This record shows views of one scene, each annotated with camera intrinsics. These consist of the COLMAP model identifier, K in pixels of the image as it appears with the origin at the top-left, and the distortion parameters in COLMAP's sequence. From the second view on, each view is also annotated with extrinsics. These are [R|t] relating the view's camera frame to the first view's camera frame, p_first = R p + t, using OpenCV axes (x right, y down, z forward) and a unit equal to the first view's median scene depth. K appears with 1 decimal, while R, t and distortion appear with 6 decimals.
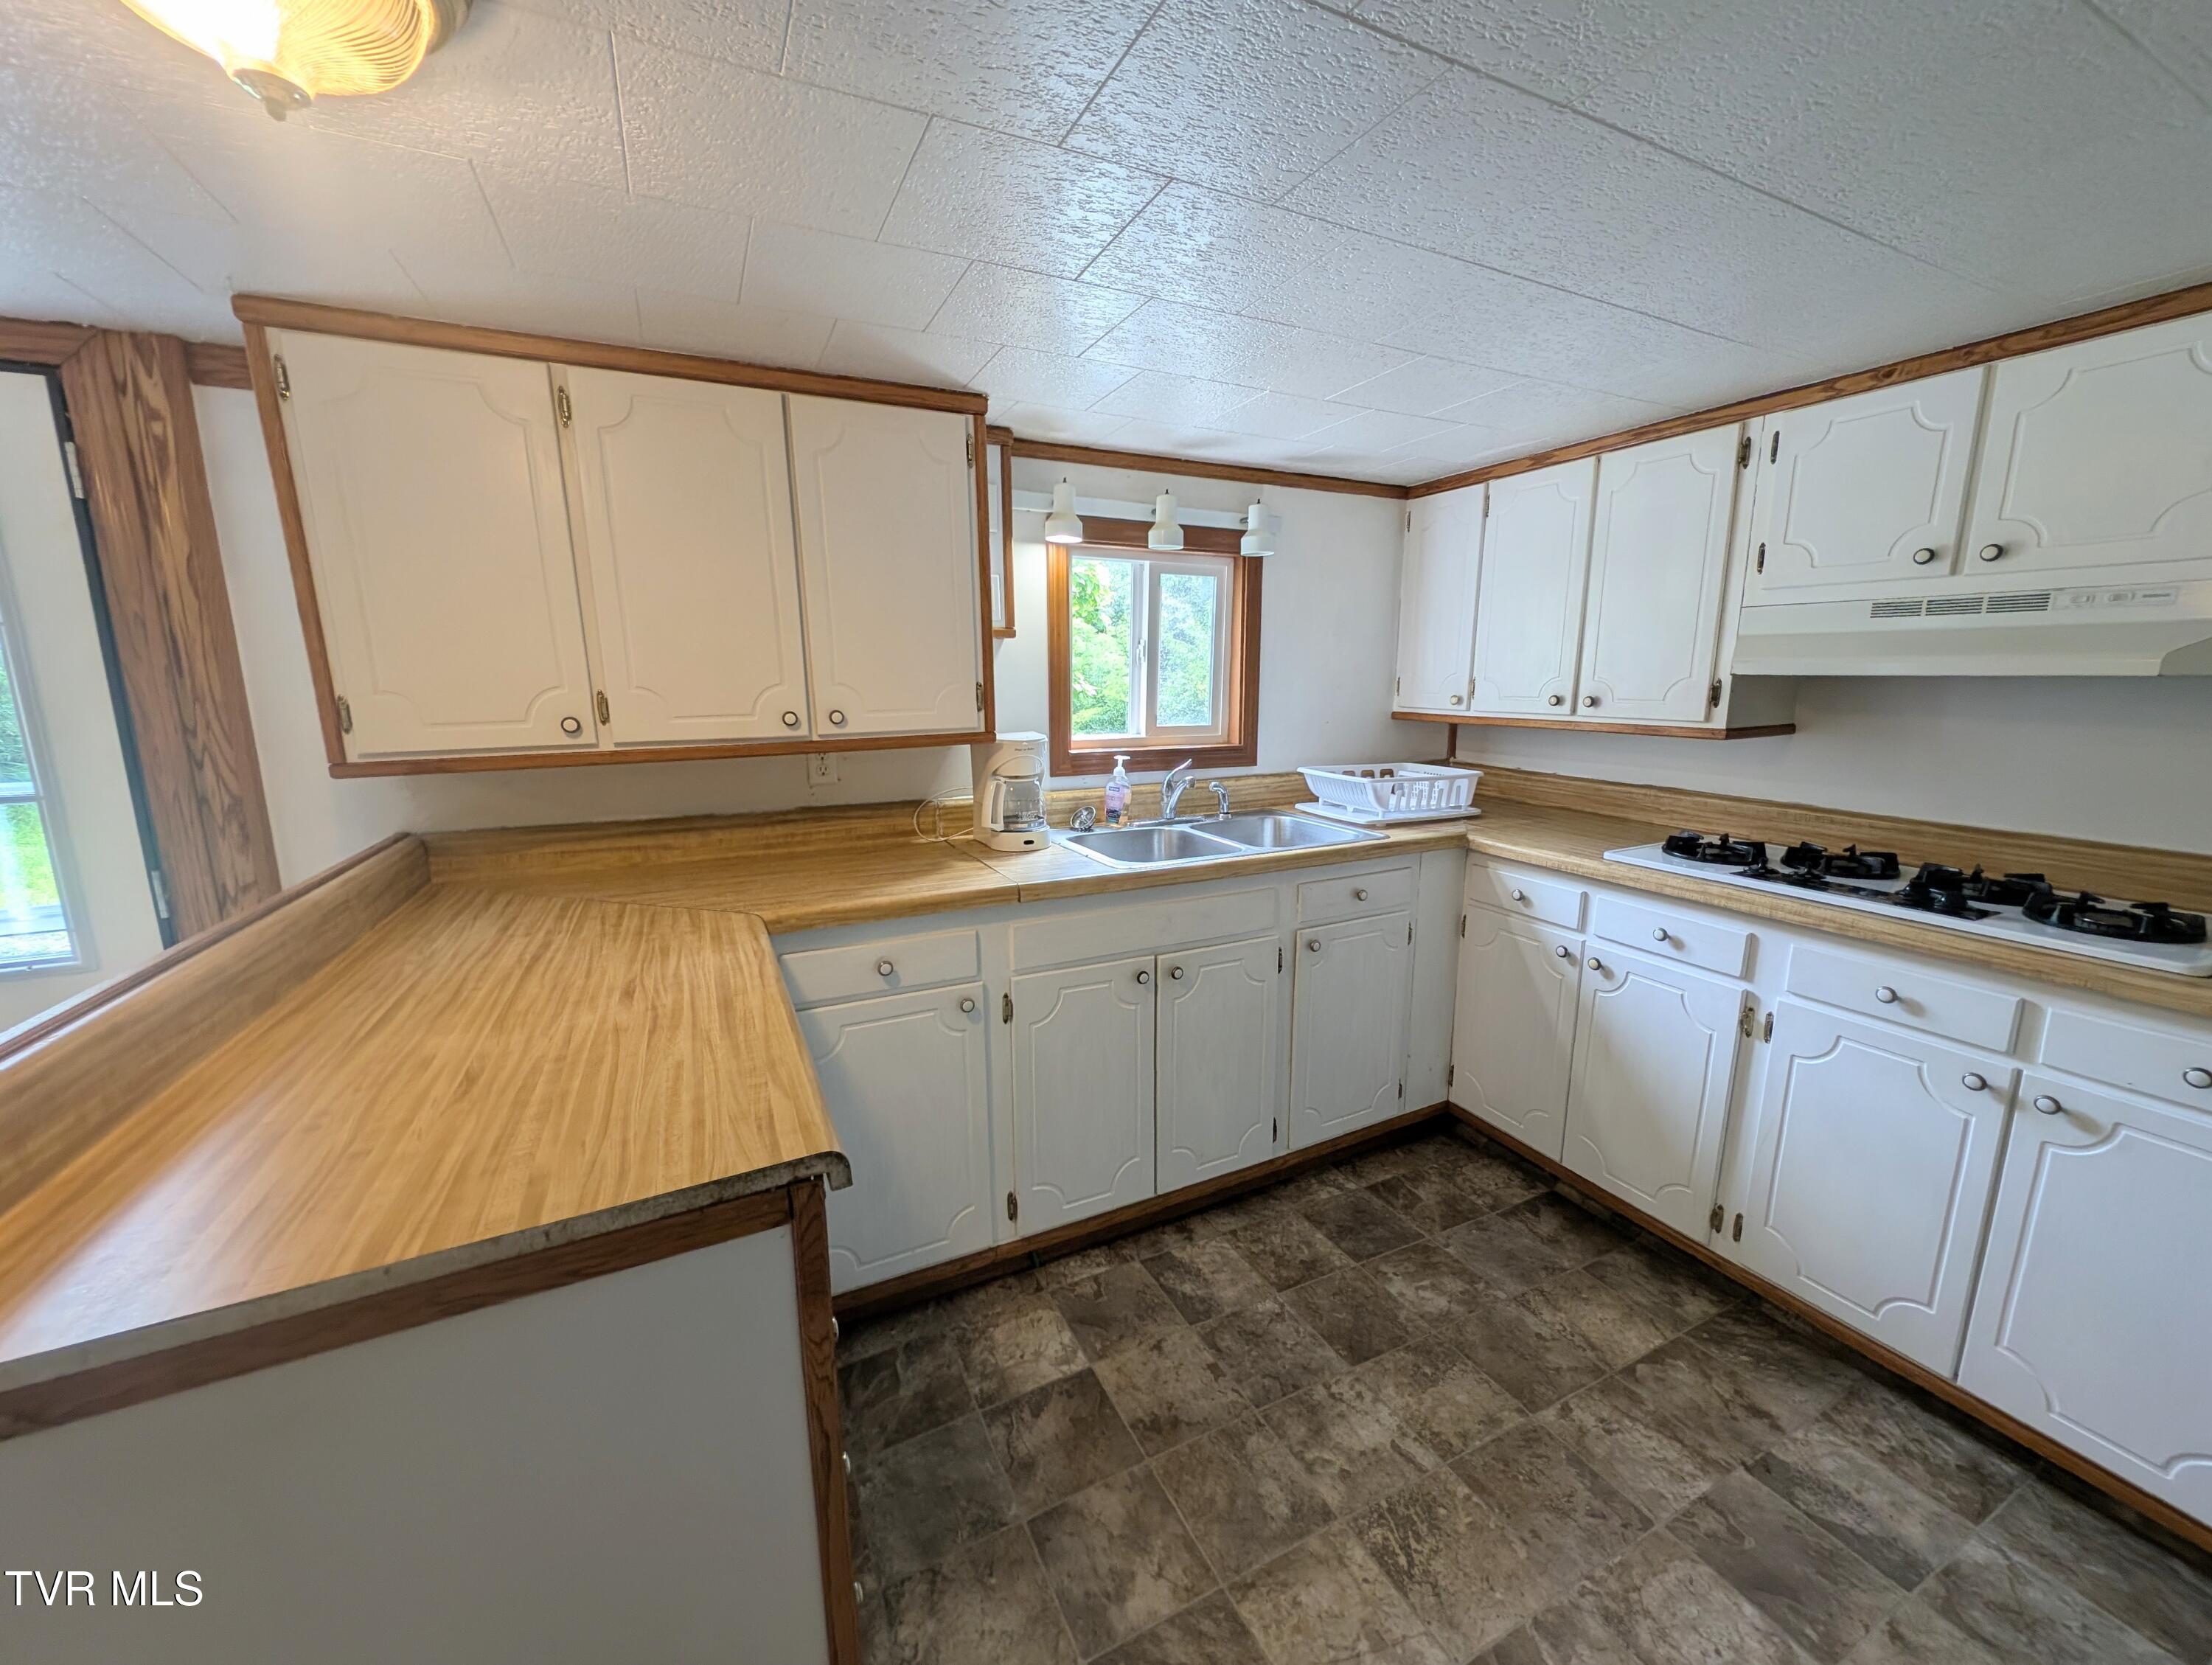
lens RADIAL K [[853.5, 0, 1121.3], [0, 853.5, 836.4], [0, 0, 1]] dist [-0.001799, -0.000050]
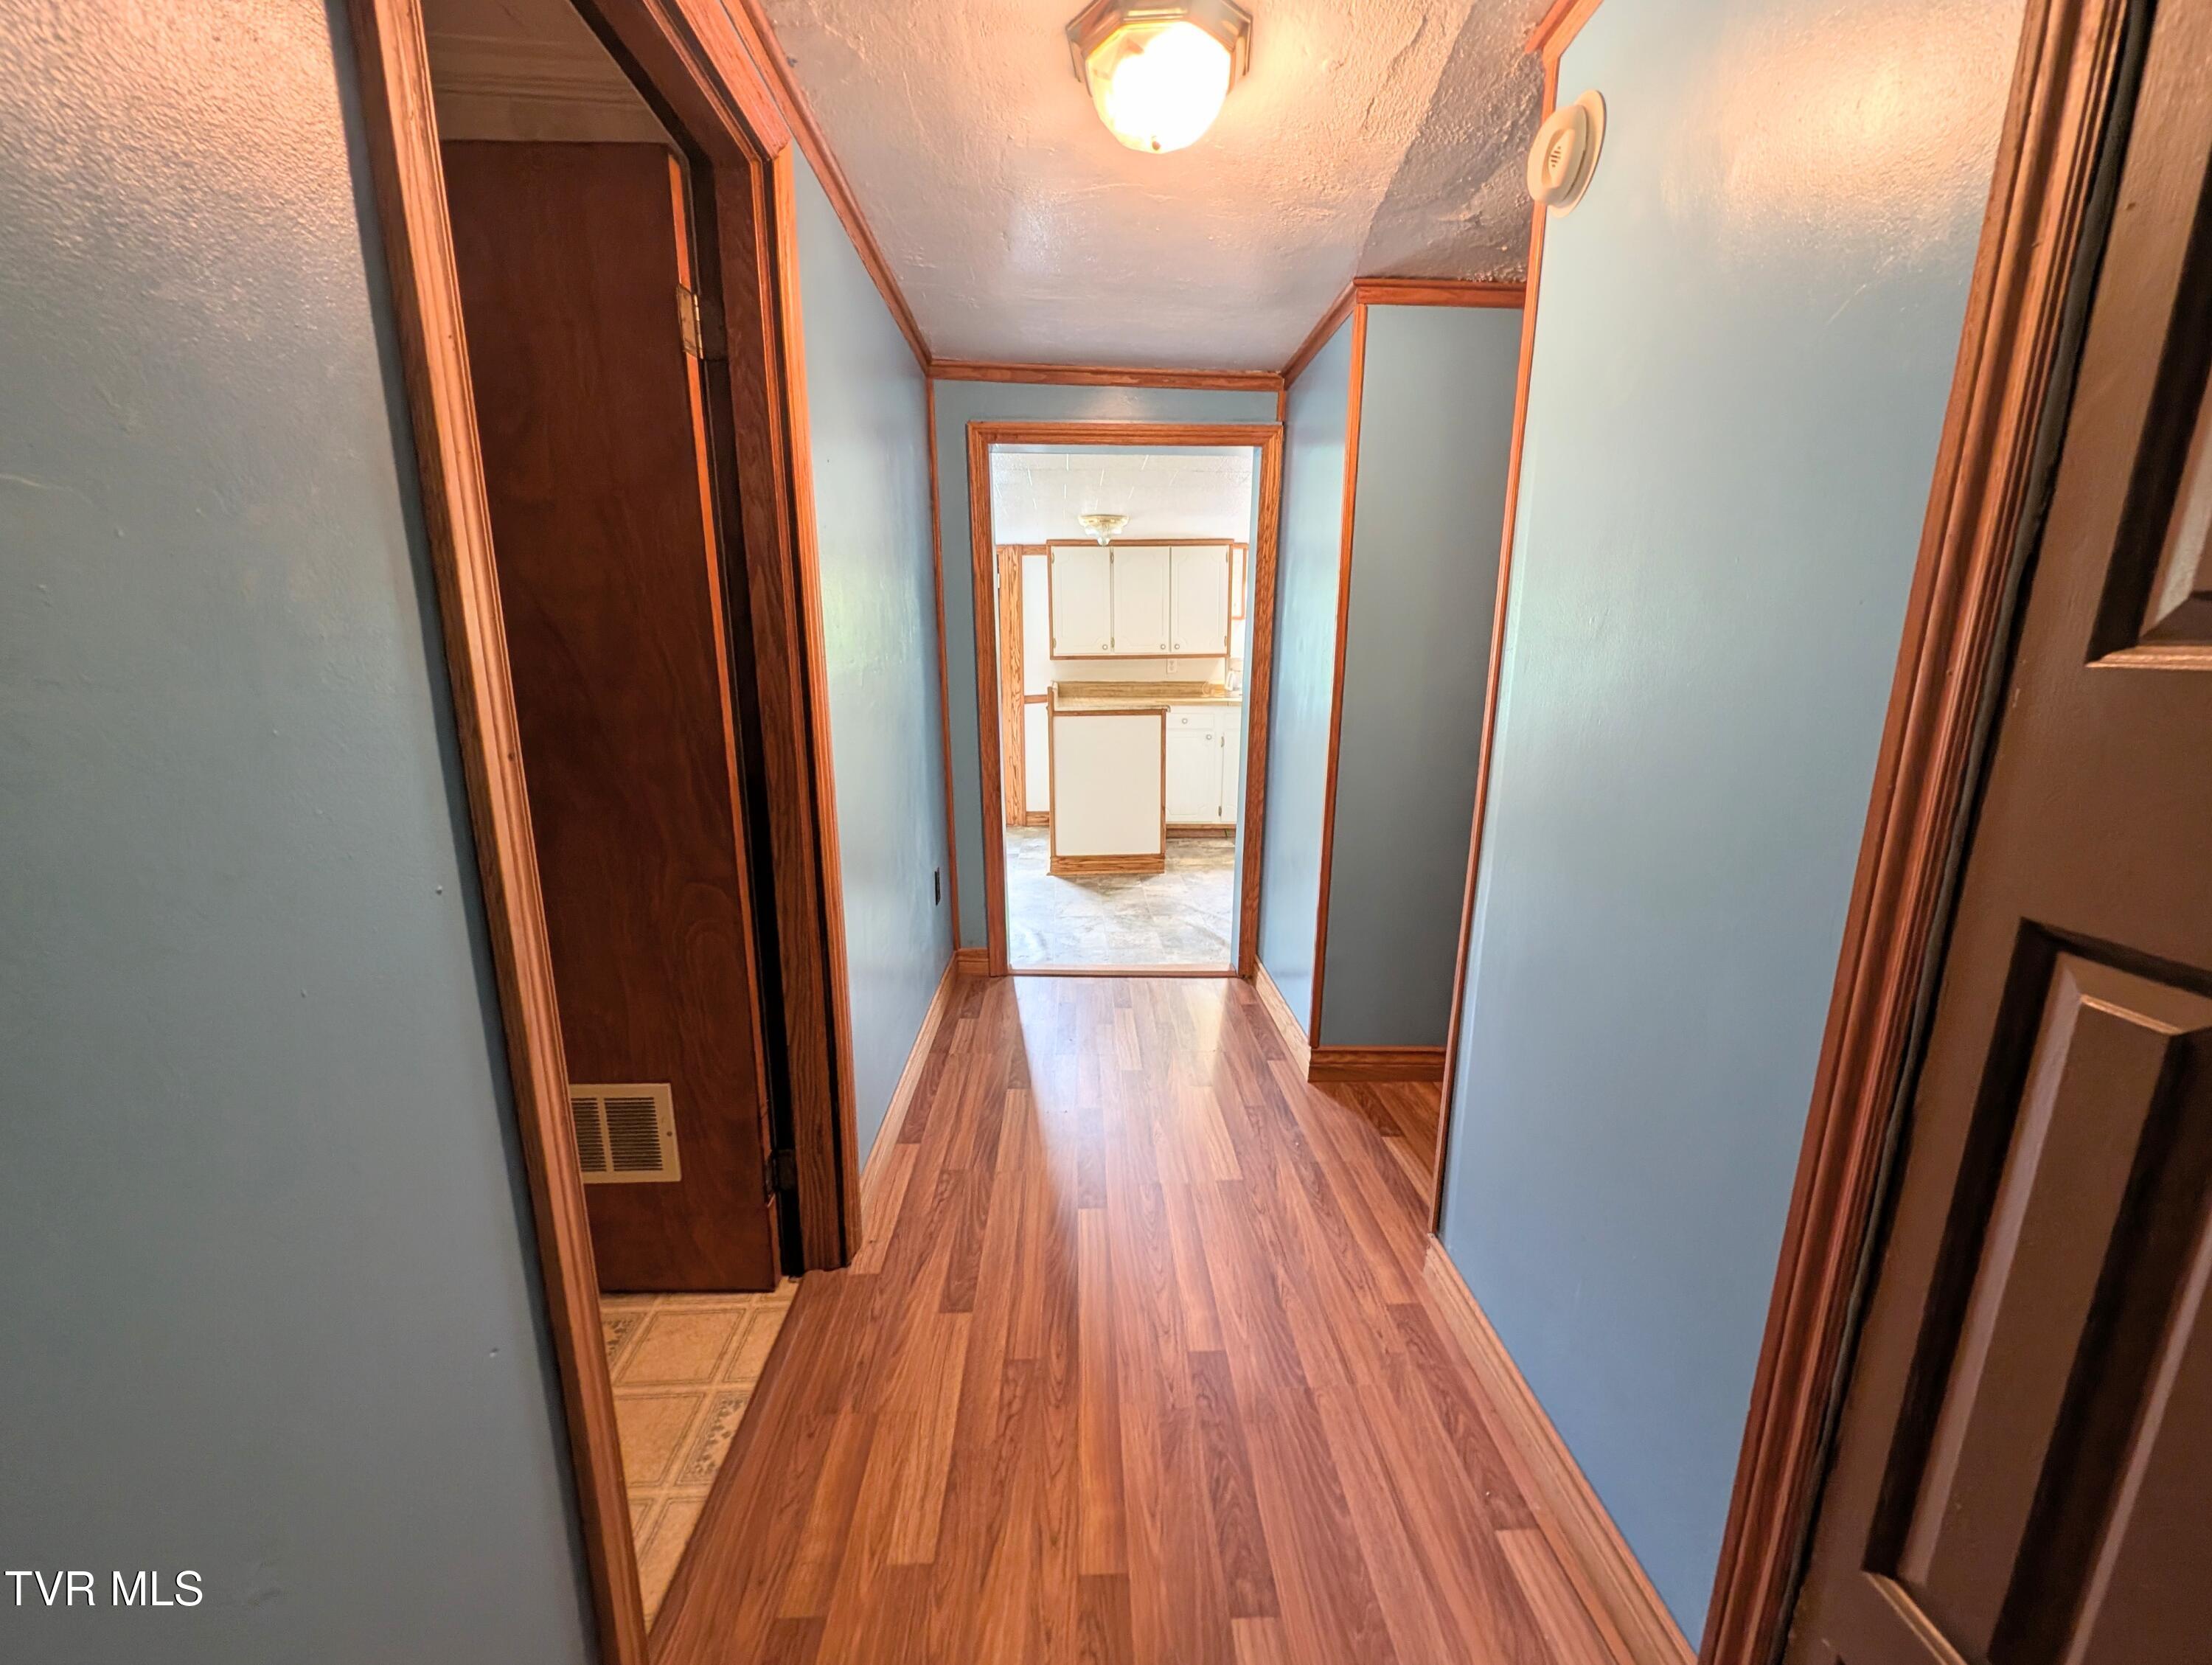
lens RADIAL K [[853.5, 0, 1104.3], [0, 853.5, 845.2], [0, 0, 1]] dist [-0.001799, -0.000050]
pose [[0.912605, 0.090020, -0.398808, 0.811695], [-0.075650, 0.995795, 0.051660, 0.492435], [0.401782, -0.016975, 0.915578, -2.192636]]
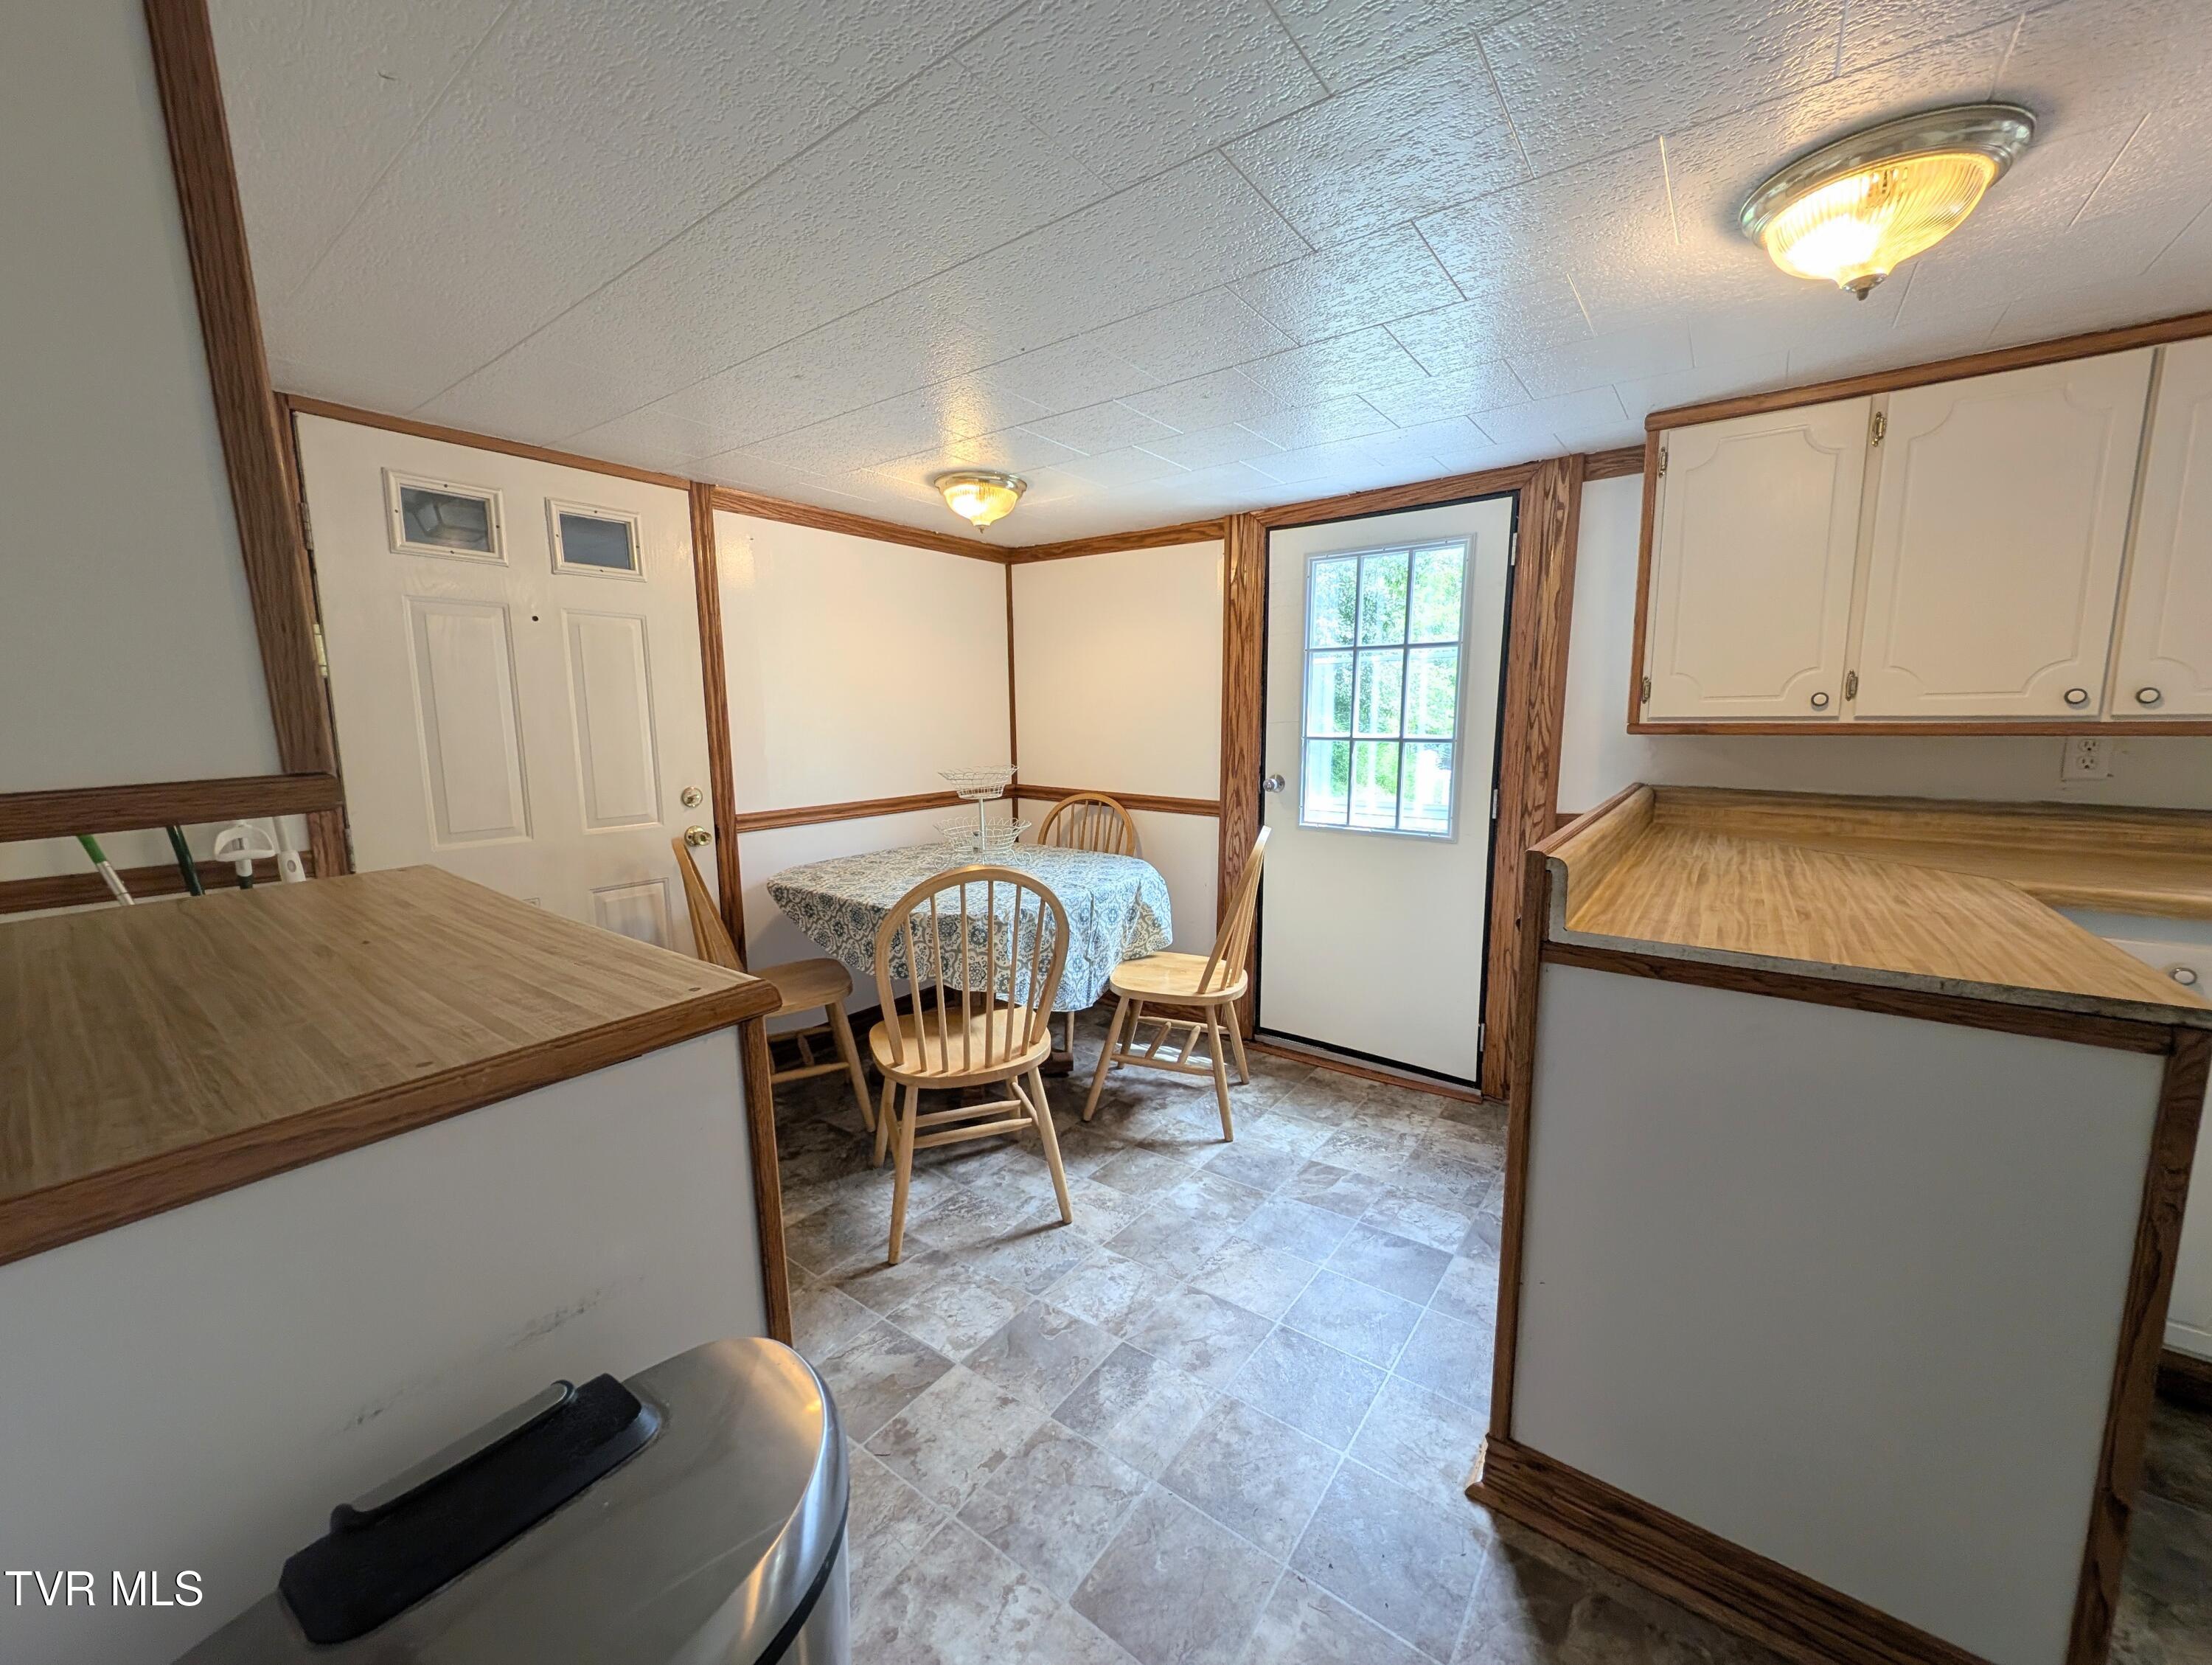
lens RADIAL K [[853.5, 0, 1101.8], [0, 853.5, 825.1], [0, 0, 1]] dist [-0.001799, -0.000050]
pose [[0.442146, 0.124723, -0.888229, -0.012577], [-0.160942, 0.985245, 0.058231, 0.131596], [0.882386, 0.117207, 0.455695, -0.392244]]
